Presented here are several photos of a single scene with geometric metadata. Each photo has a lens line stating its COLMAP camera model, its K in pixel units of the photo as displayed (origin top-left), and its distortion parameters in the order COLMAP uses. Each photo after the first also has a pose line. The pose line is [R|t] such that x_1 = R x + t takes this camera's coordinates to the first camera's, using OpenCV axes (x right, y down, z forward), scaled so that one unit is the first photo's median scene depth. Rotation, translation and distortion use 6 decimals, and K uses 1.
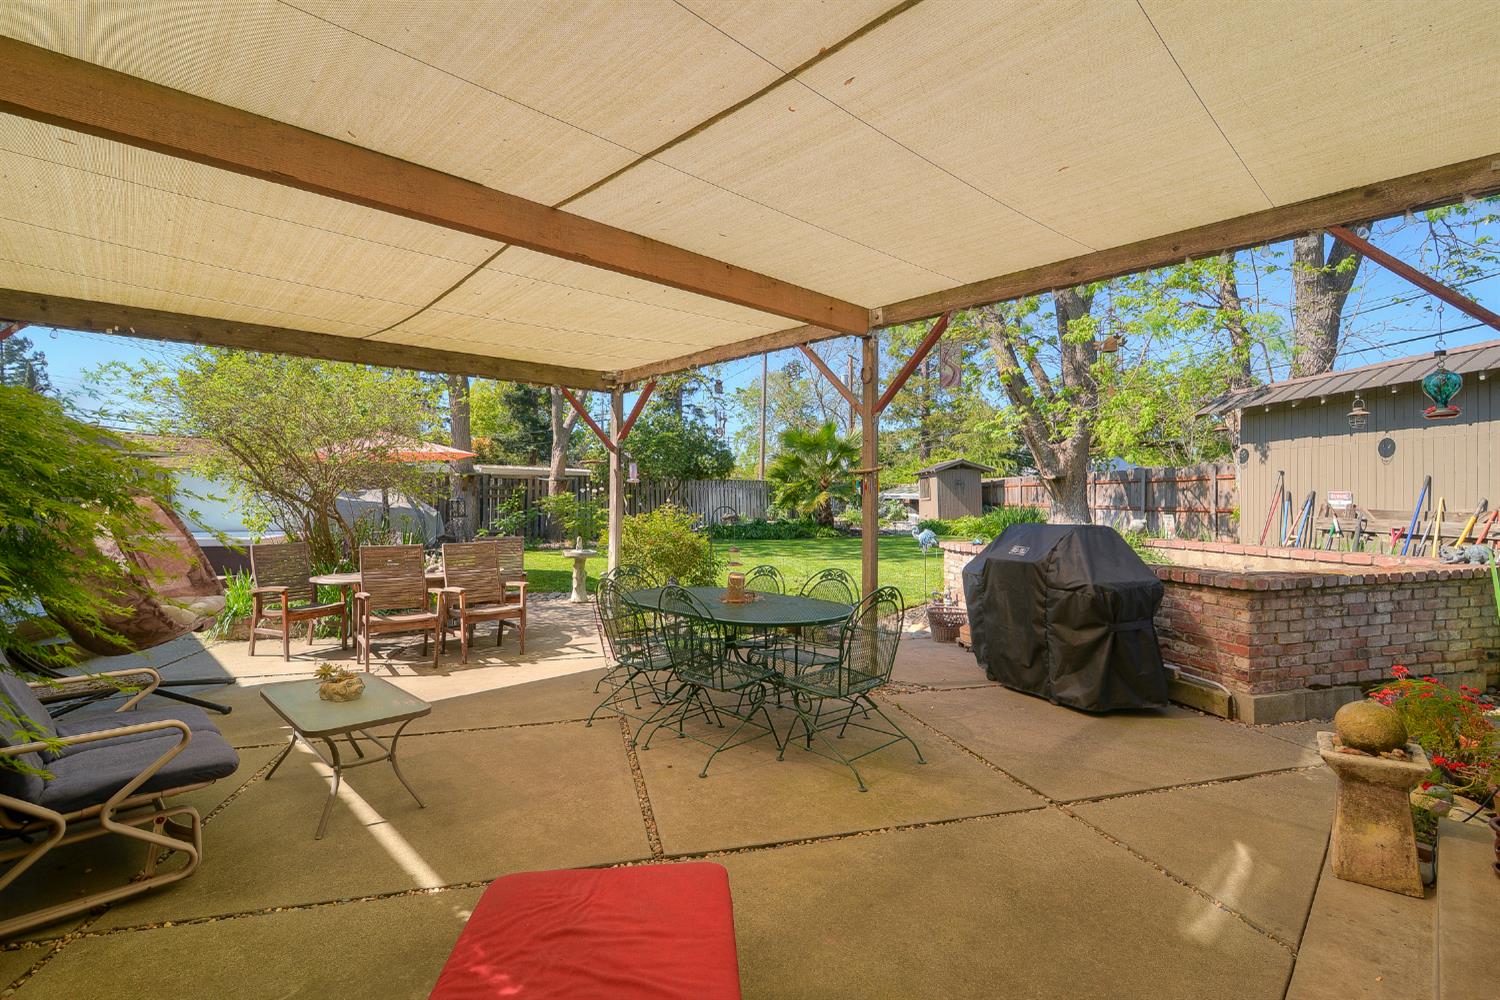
lens RADIAL K [[684.3, 0, 754.5], [0, 684.3, 499.5], [0, 0, 1]] dist [-0.008416, -0.000099]
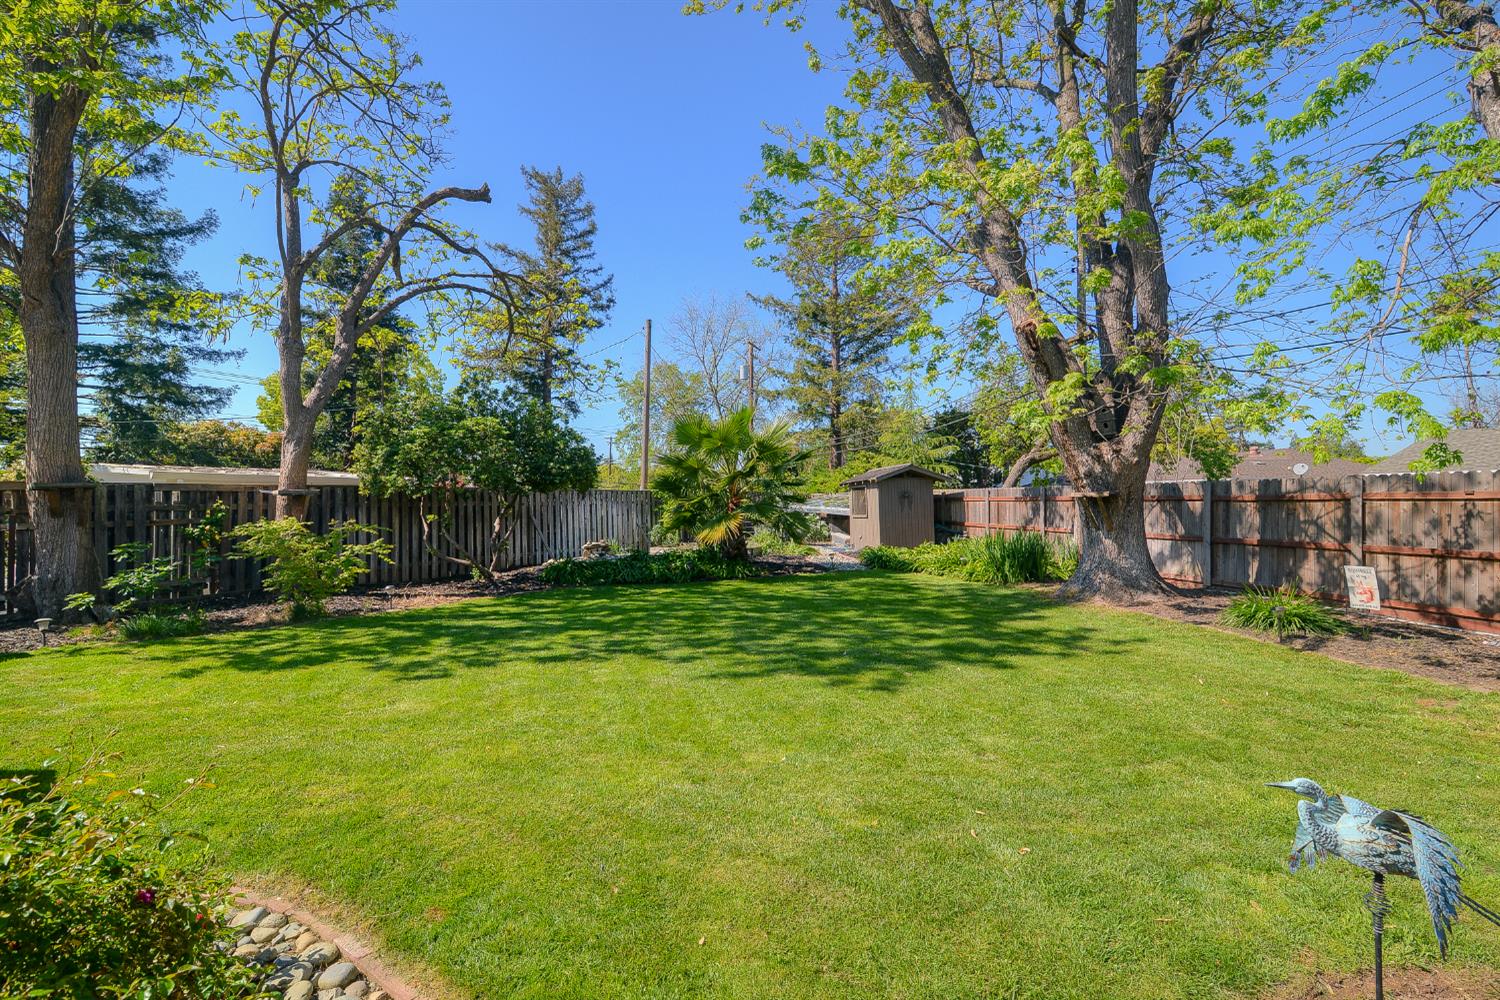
lens RADIAL K [[697.5, 0, 742.5], [0, 697.5, 499.3], [0, 0, 1]] dist [-0.017698, 0.000729]
pose [[0.989819, 0.002310, 0.142316, 0.028869], [-0.001318, 0.999974, -0.007062, -0.043382], [-0.142328, 0.006802, 0.989796, 0.765601]]
